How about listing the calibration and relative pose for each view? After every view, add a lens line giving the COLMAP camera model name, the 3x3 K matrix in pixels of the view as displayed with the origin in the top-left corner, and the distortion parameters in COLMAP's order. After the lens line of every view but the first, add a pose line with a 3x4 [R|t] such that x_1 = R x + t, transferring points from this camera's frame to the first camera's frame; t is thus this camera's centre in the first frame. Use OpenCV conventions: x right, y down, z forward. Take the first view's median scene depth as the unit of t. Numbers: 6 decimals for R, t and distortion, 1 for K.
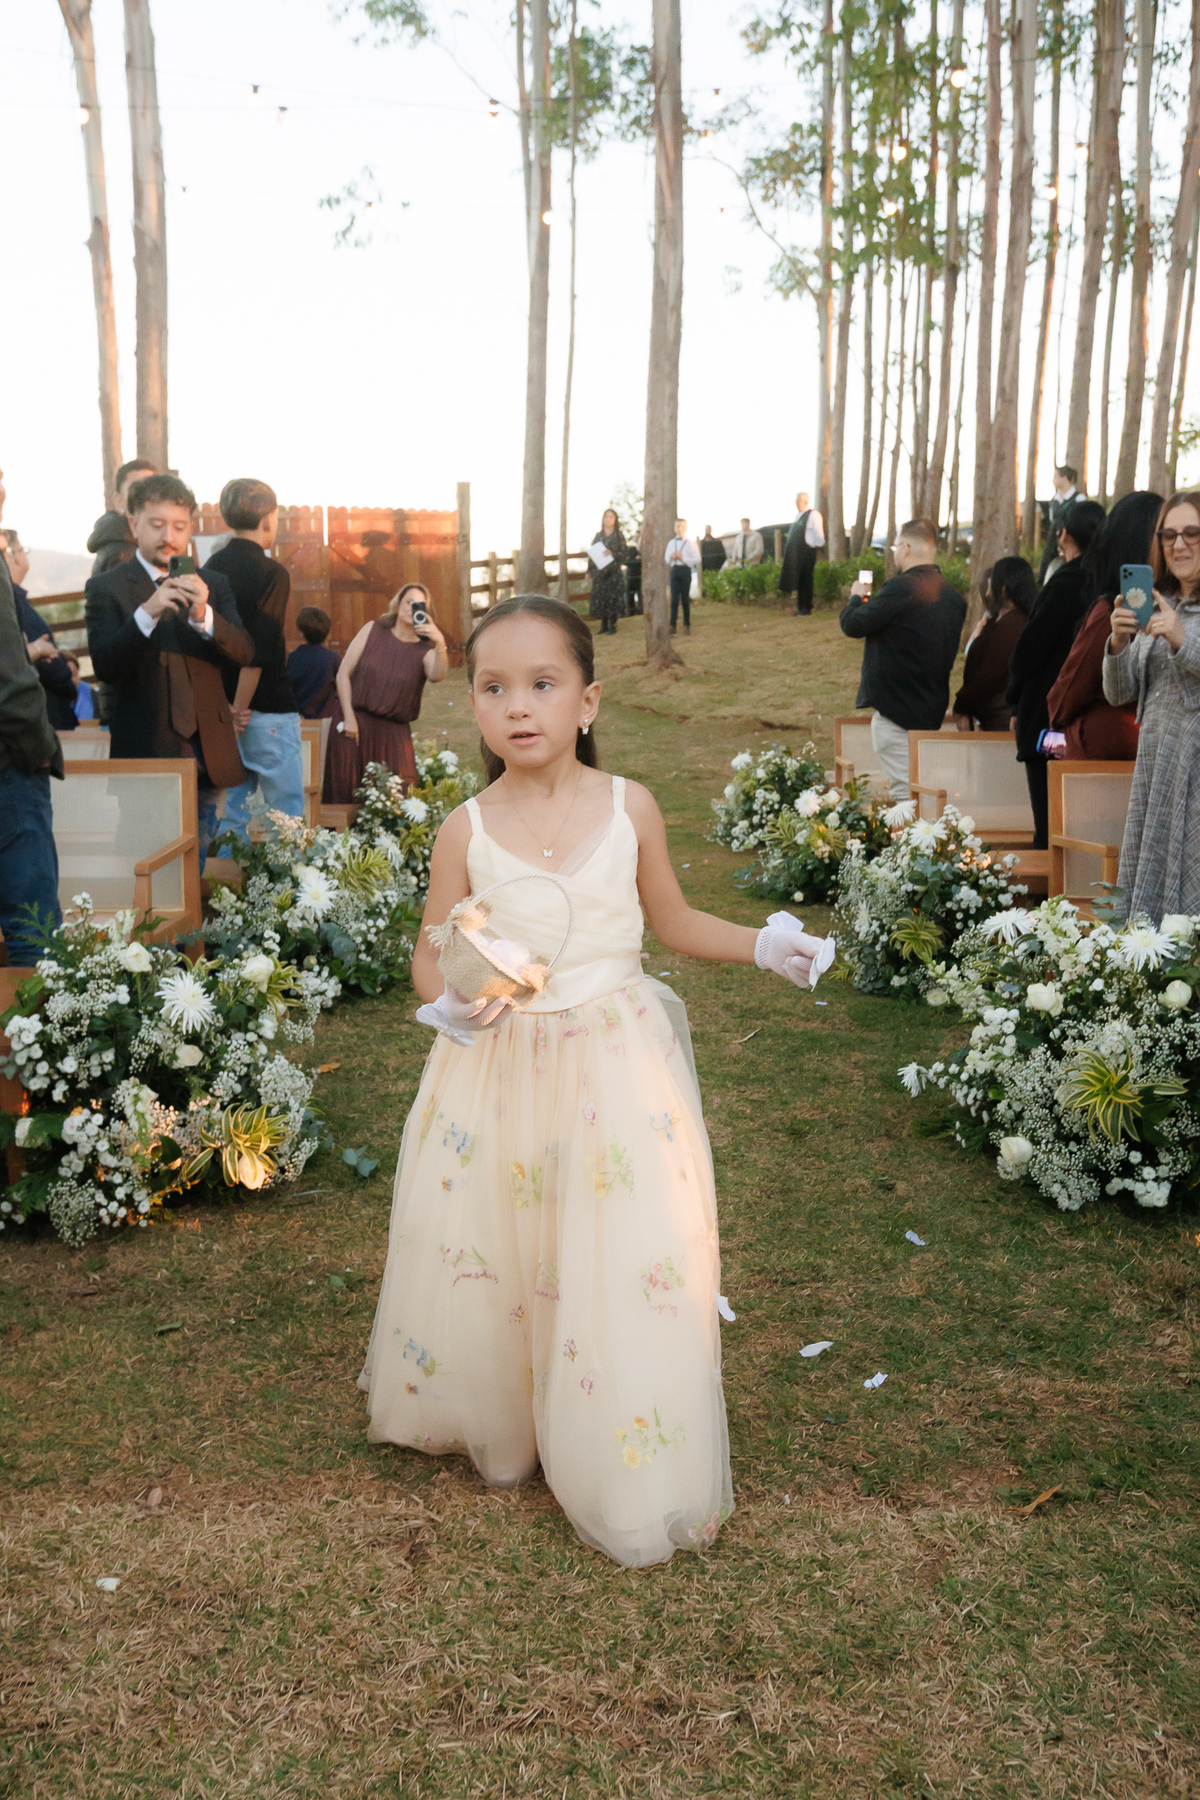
lens RADIAL K [[1546.2, 0, 605.7], [0, 1546.2, 903.5], [0, 0, 1]] dist [-0.025643, 0.039412]
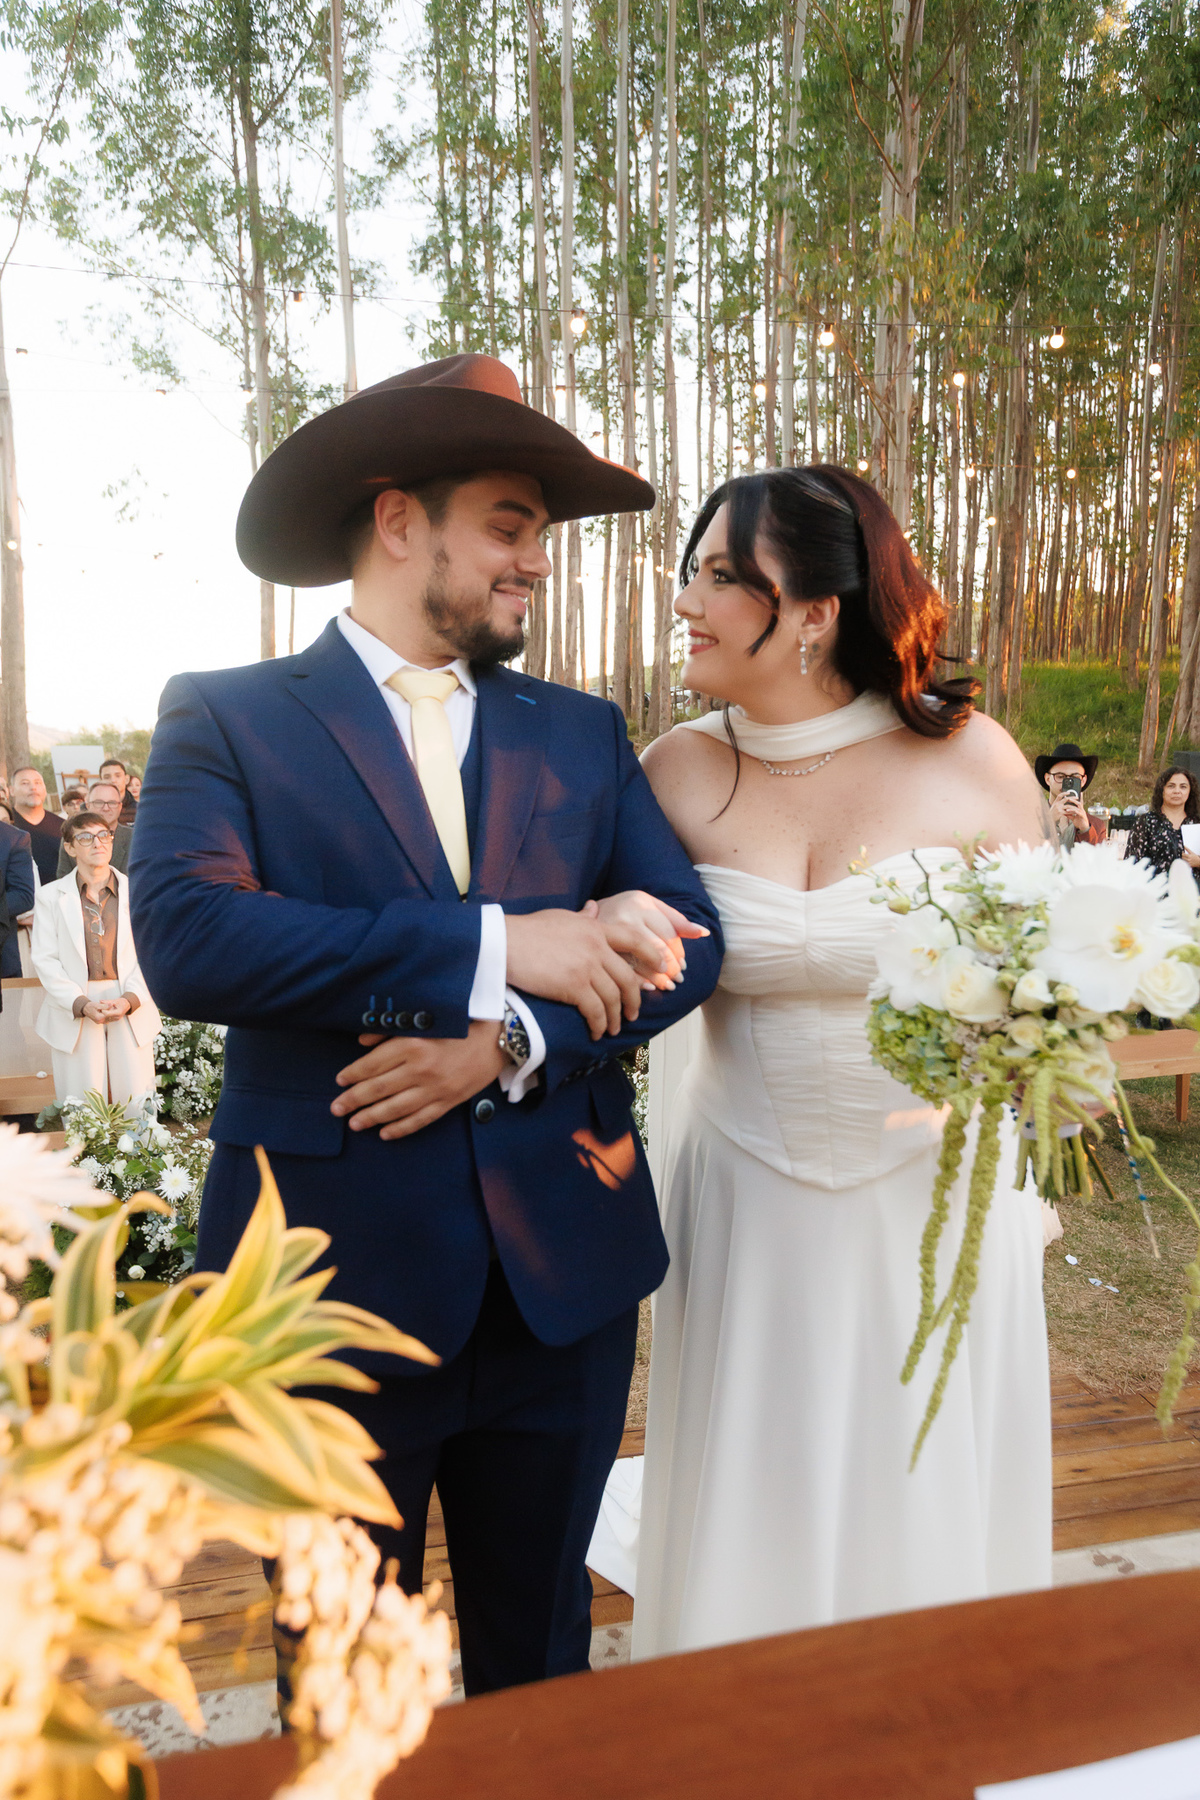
lens RADIAL K [[1180.2, 0, 604.2], [0, 1180.2, 894.8], [0, 0, 1]] dist [-0.008518, 0.000320]
pose [[0.968822, -0.035295, 0.245230, -0.075286], [0.049811, 0.997338, -0.053244, -0.010126], [-0.242698, 0.063799, 0.968002, -0.620513]]
